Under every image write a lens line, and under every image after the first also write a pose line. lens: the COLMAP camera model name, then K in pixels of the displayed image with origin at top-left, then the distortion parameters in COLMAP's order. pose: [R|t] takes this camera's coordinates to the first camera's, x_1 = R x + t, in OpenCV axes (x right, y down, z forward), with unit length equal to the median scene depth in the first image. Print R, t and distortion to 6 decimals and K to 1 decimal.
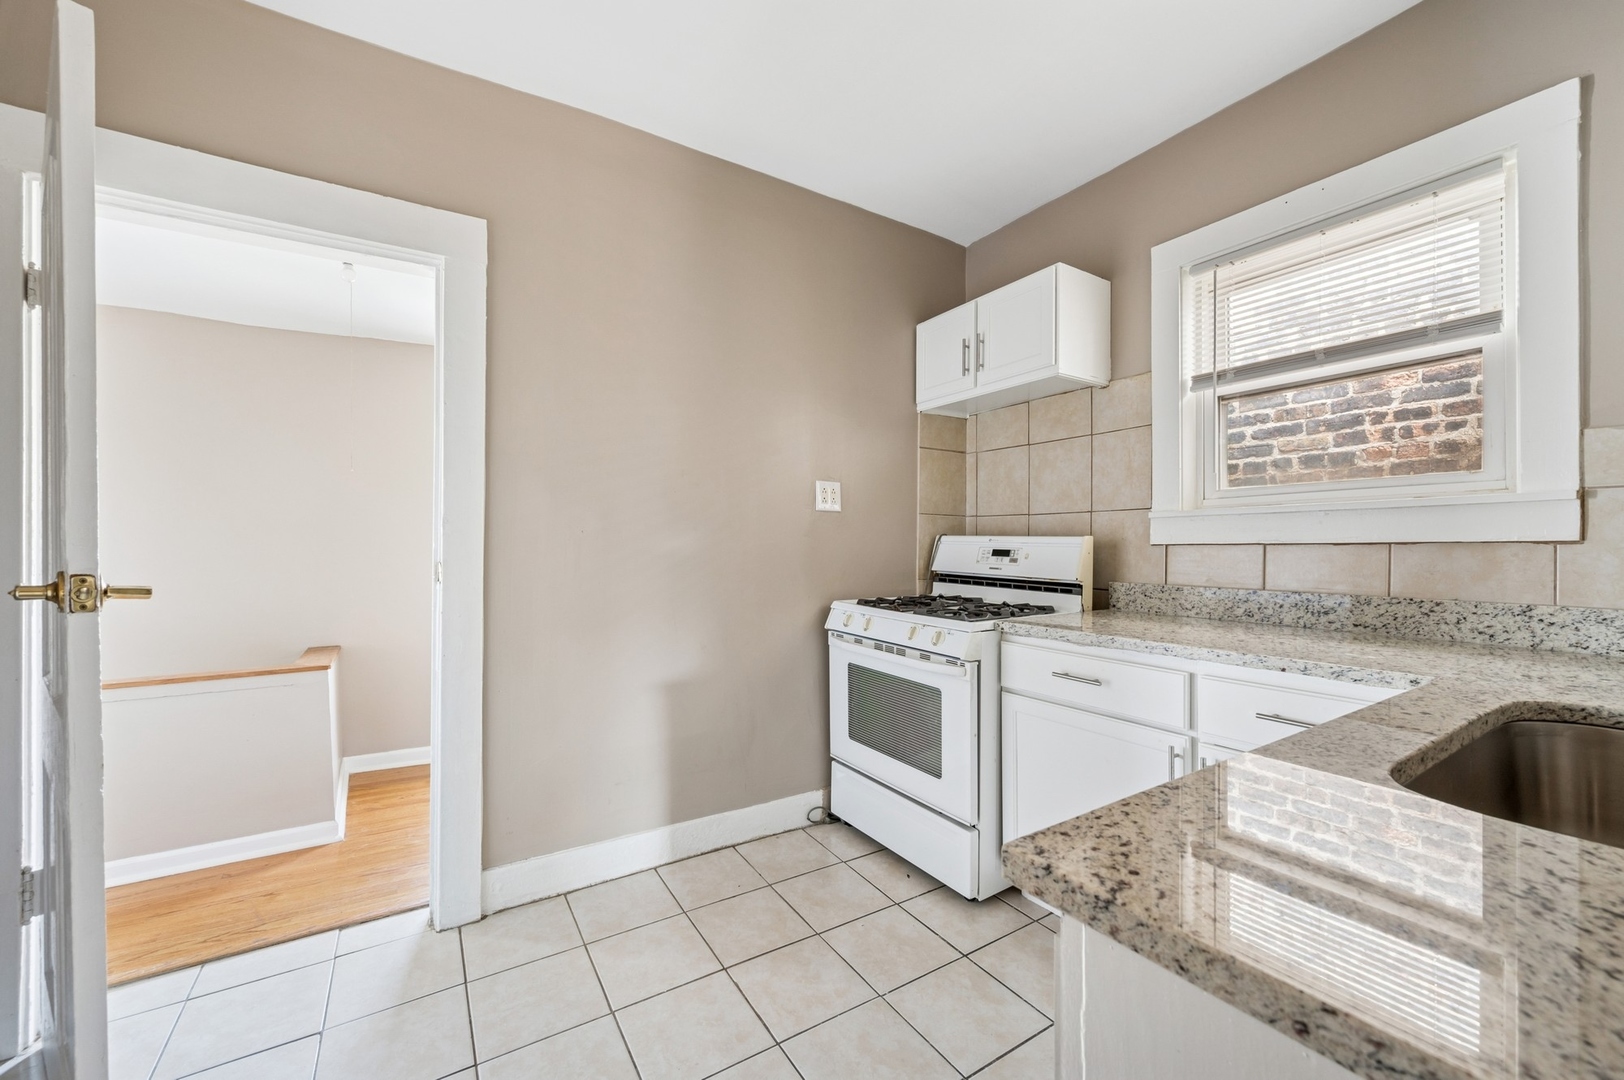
lens RADIAL K [[641.6, 0, 820.3], [0, 641.6, 540.0], [0, 0, 1]] dist [-0.000071, -0.000162]
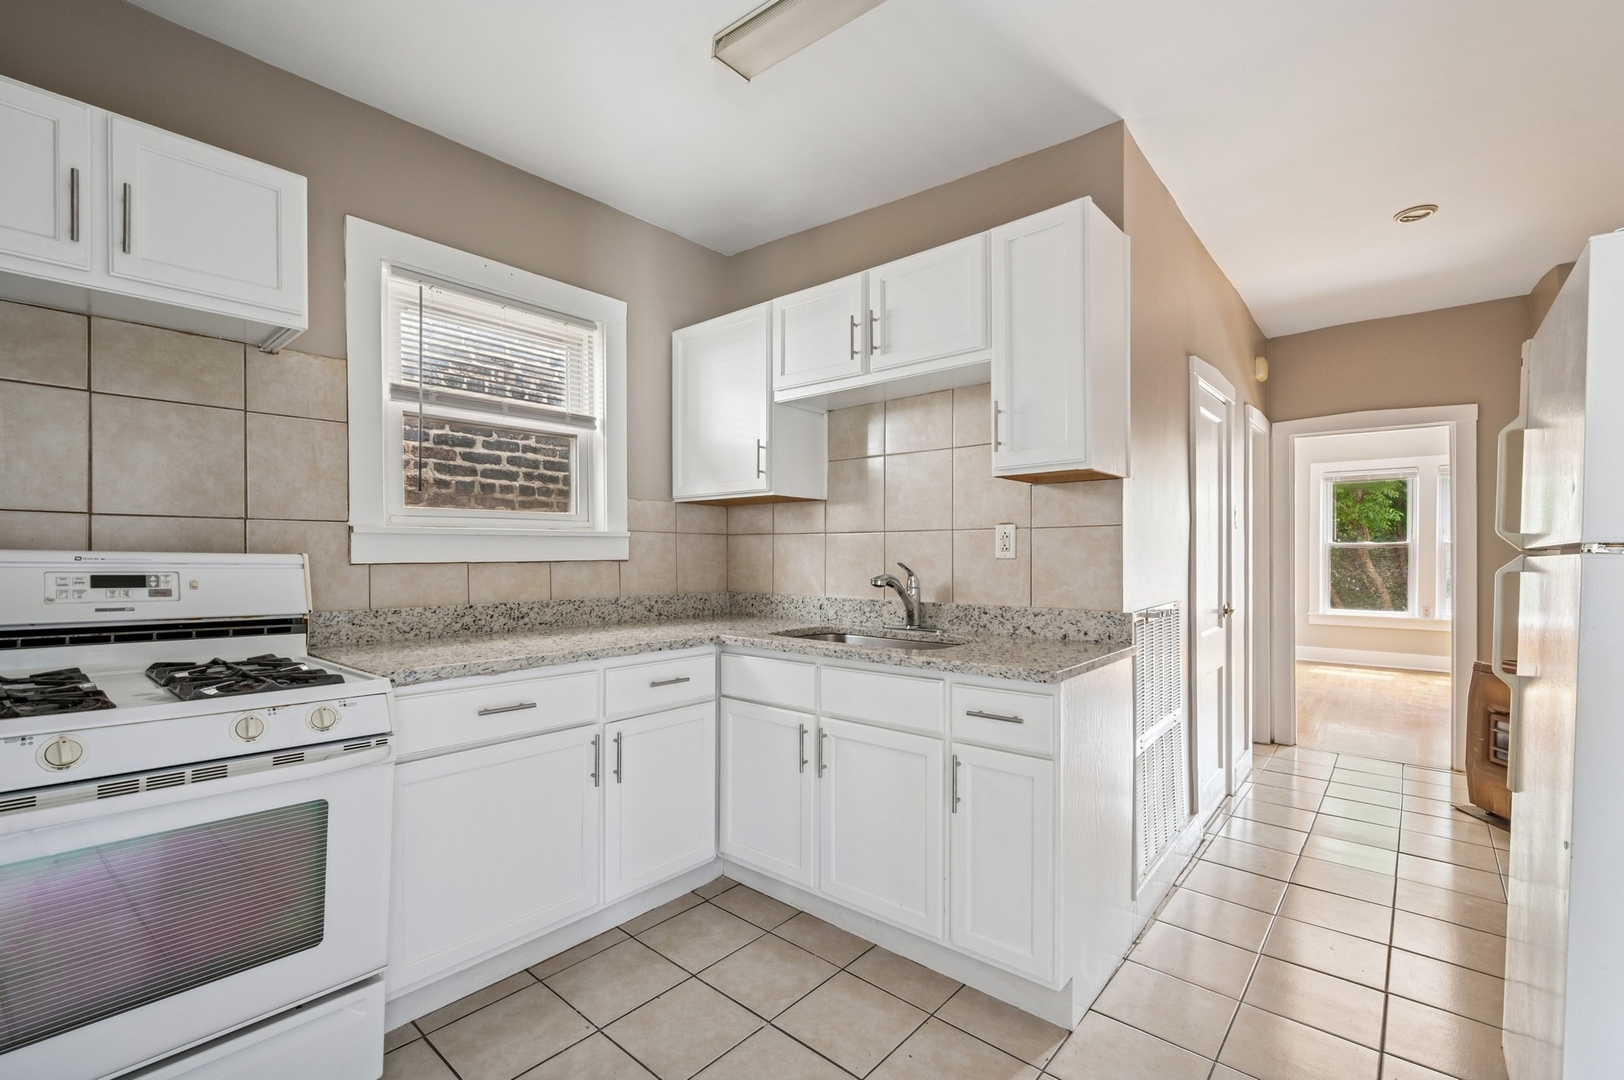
lens RADIAL K [[698.3, 0, 816.1], [0, 698.3, 556.6], [0, 0, 1]] dist [-0.014382, -0.000088]
pose [[-0.281322, 0.000157, 0.959613, -0.577474], [-0.004377, 0.999989, -0.001446, -0.004236], [-0.959603, -0.004607, -0.281319, 0.711358]]
